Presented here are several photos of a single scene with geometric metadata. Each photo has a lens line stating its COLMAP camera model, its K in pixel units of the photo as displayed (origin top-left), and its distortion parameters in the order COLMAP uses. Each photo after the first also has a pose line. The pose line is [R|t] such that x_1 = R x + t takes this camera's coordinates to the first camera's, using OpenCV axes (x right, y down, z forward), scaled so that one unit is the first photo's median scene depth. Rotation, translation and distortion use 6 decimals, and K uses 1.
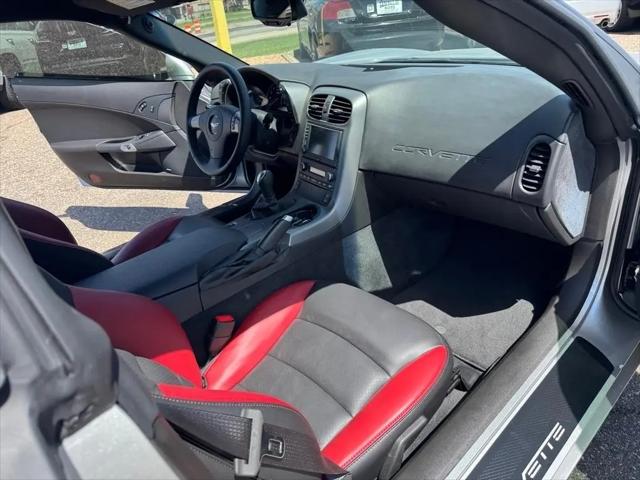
lens RADIAL K [[453.9, 0, 322.8], [0, 453.9, 239.9], [0, 0, 1]] dist [0.028008, -0.035210]
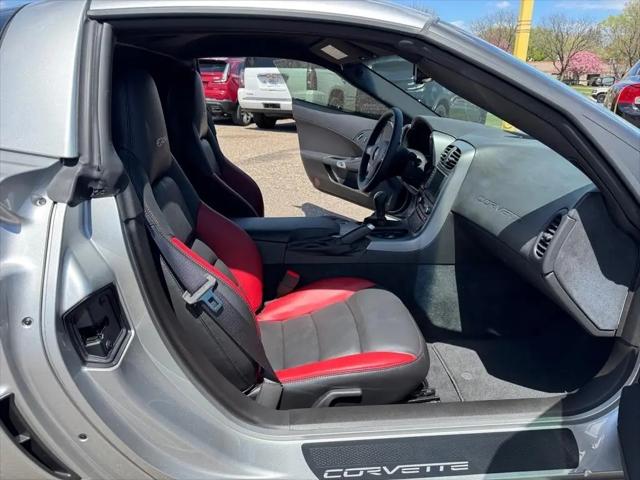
lens RADIAL K [[455.7, 0, 323.9], [0, 455.7, 238.3], [0, 0, 1]] dist [0.051649, -0.008215]
pose [[0.788530, 0.317972, -0.526417, 0.459886], [-0.382501, 0.923834, -0.014932, 0.047521], [0.481574, 0.213129, 0.850095, -0.124462]]
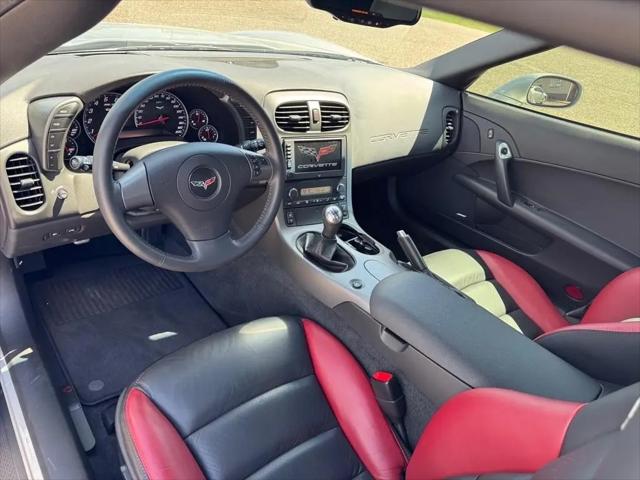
lens RADIAL K [[453.9, 0, 318.0], [0, 453.9, 240.6], [0, 0, 1]] dist [0.028008, -0.035210]
pose [[0.062872, -0.411500, 0.909239, -0.895466], [0.316238, 0.872310, 0.372920, -0.416889], [-0.946594, 0.264090, 0.184976, 0.927257]]
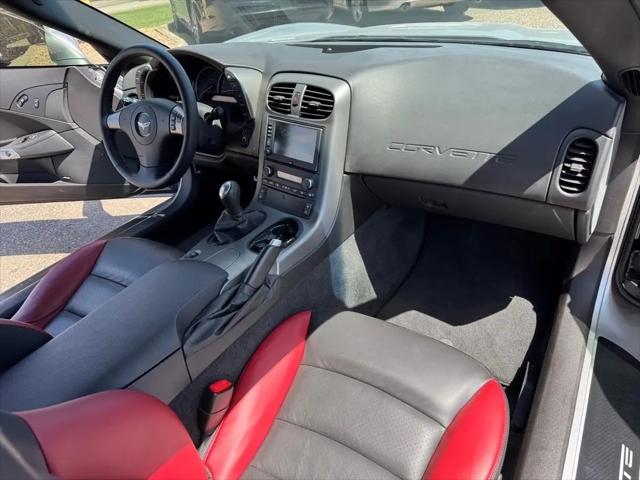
lens RADIAL K [[453.9, 0, 320.6], [0, 453.9, 240.8], [0, 0, 1]] dist [0.028008, -0.035210]
pose [[0.967753, -0.107578, 0.227774, -0.170064], [0.095756, 0.993449, 0.062367, -0.087090], [-0.232991, -0.038546, 0.971715, 0.186456]]
